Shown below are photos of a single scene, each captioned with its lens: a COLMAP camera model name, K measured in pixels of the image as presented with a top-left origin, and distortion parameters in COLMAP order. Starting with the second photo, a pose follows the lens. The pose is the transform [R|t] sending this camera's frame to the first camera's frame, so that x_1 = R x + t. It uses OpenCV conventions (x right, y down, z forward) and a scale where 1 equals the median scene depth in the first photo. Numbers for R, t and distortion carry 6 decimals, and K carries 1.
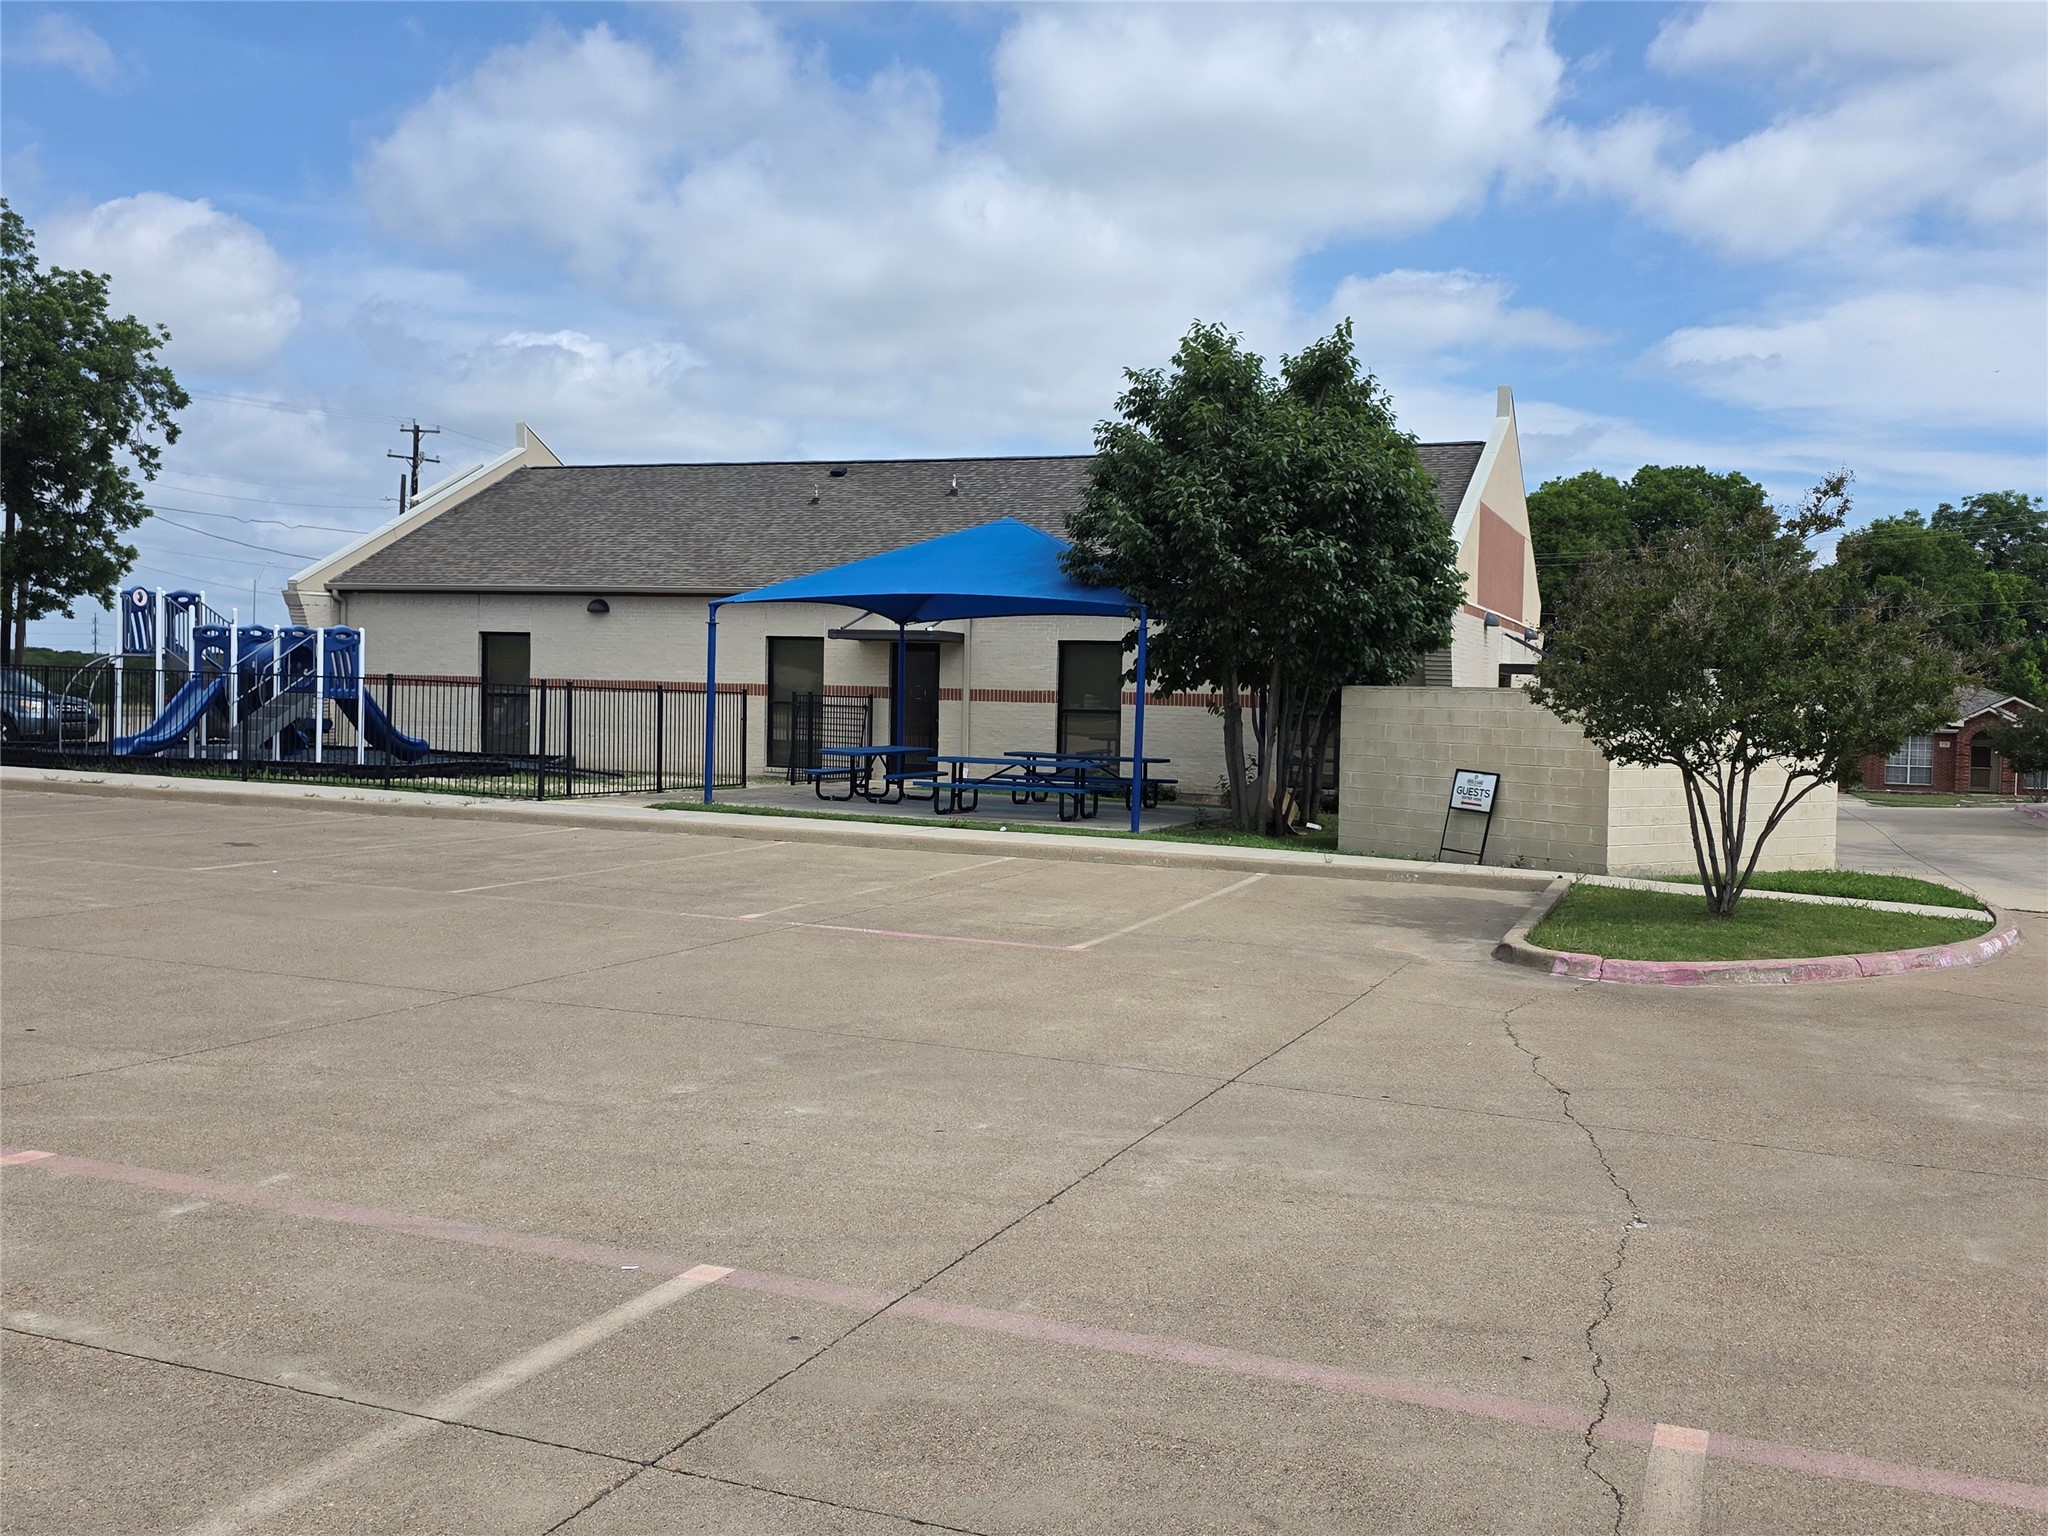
lens RADIAL K [[1865.1, 0, 1023.3], [0, 1865.1, 798.5], [0, 0, 1]] dist [0.054111, -0.103004]
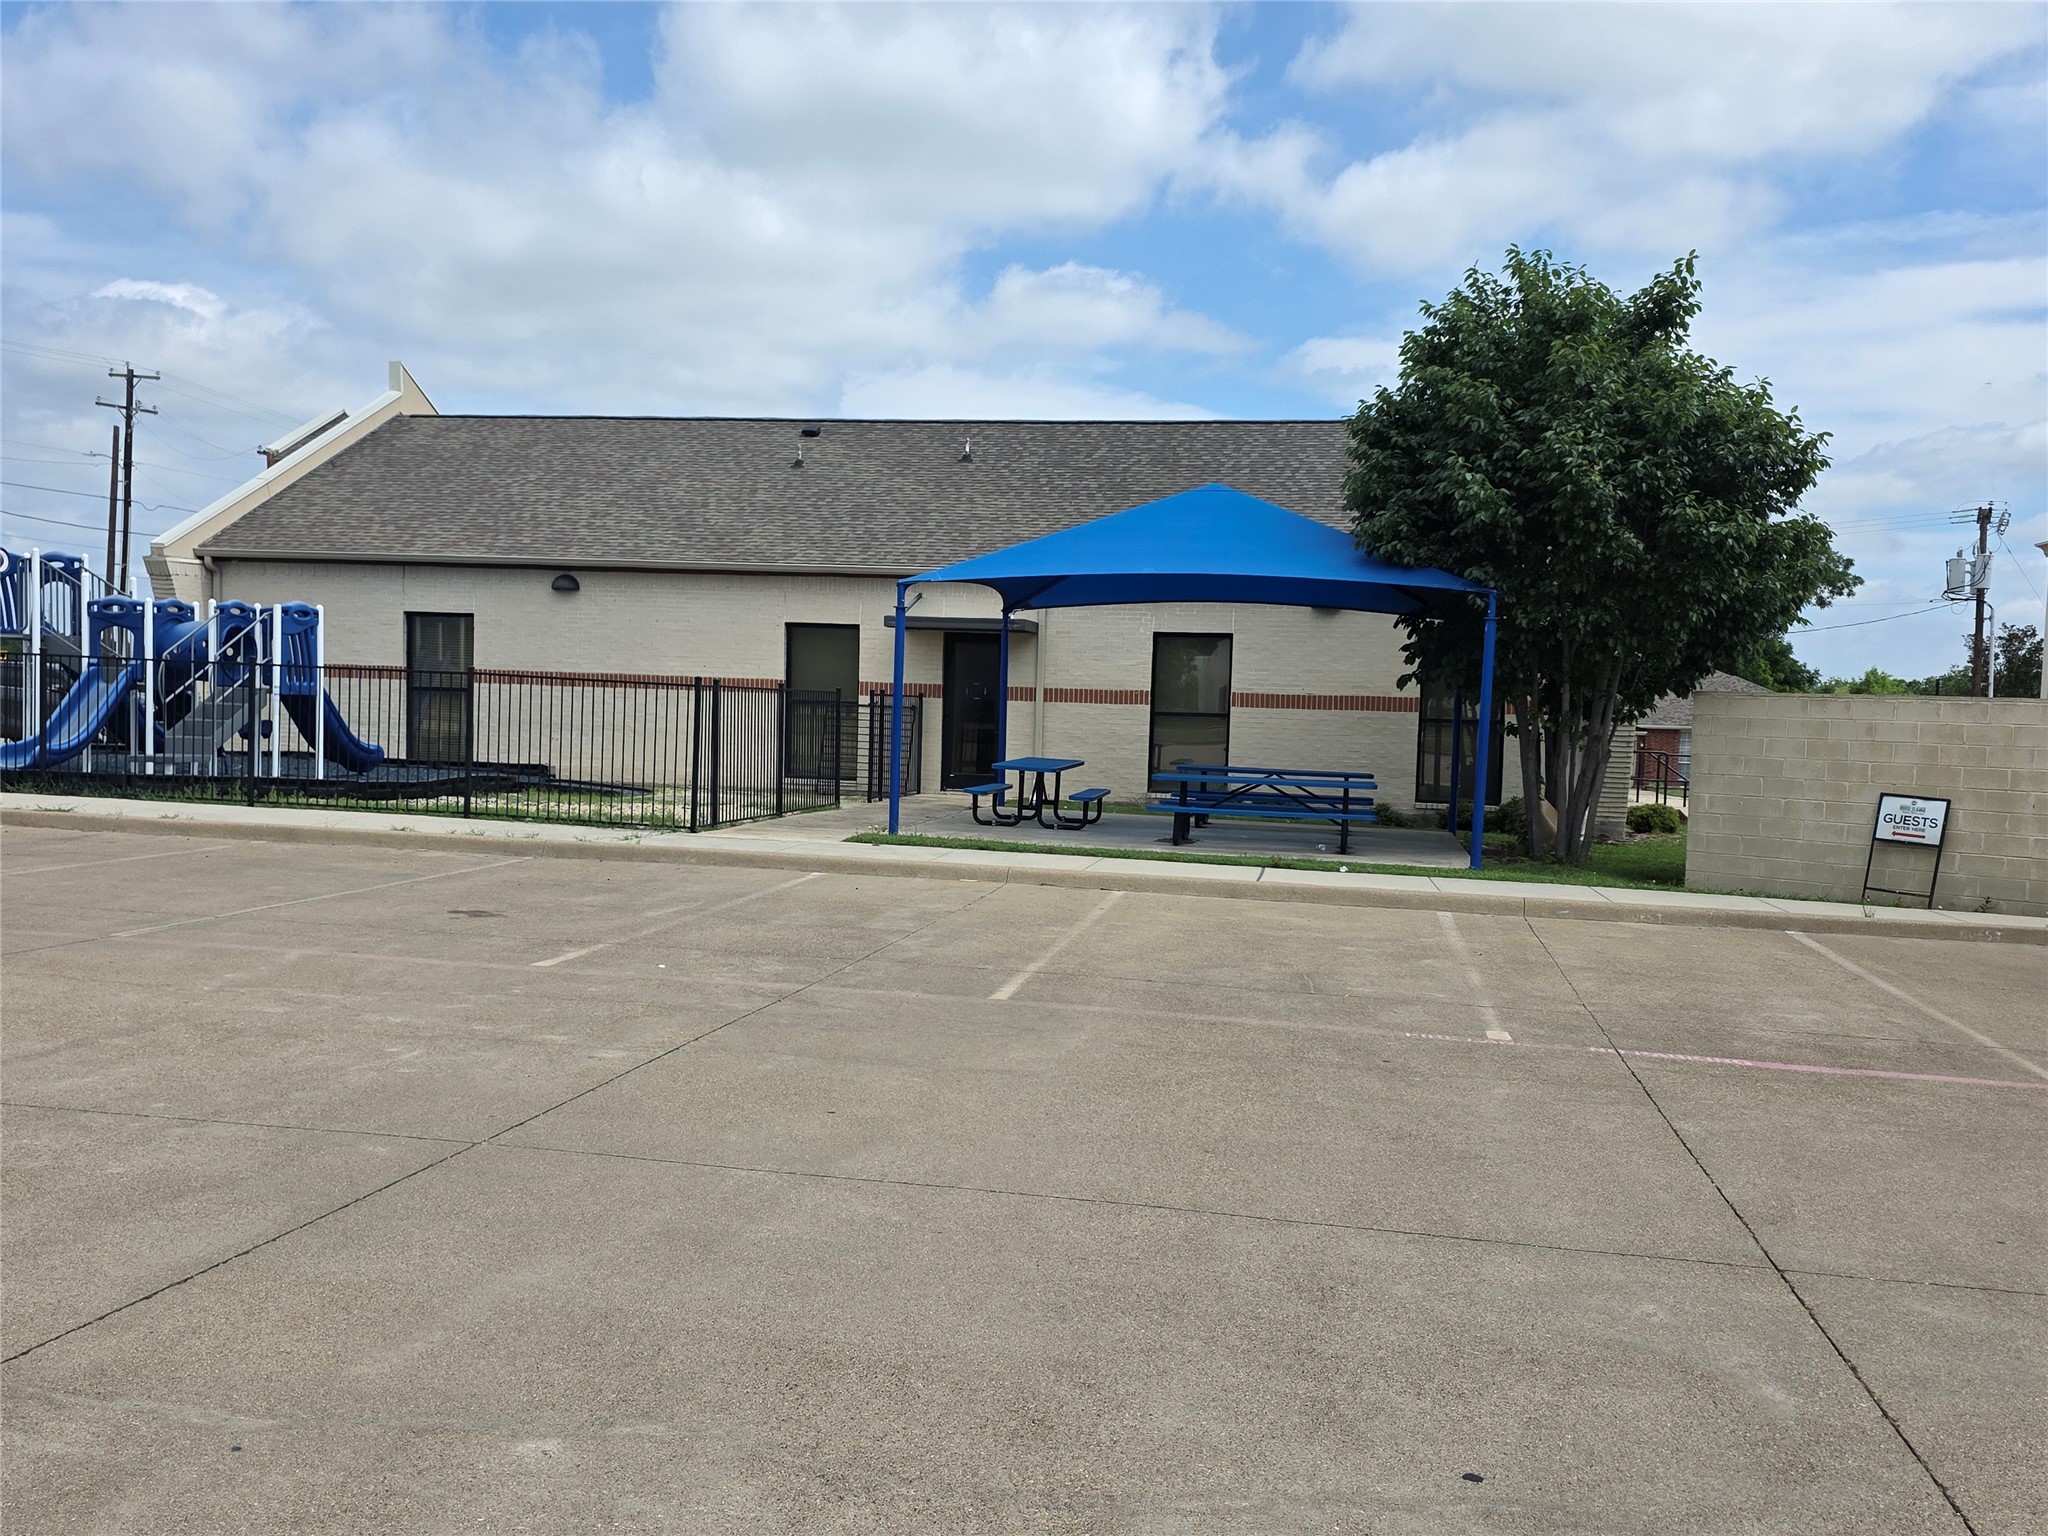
lens RADIAL K [[1908.4, 0, 1022.4], [0, 1908.4, 718.6], [0, 0, 1]] dist [0.015020, 0.013505]
pose [[0.980838, 0.004871, 0.194766, -0.191030], [0.002778, 0.999236, -0.038978, -0.010195], [-0.194807, 0.038772, 0.980075, 0.142787]]
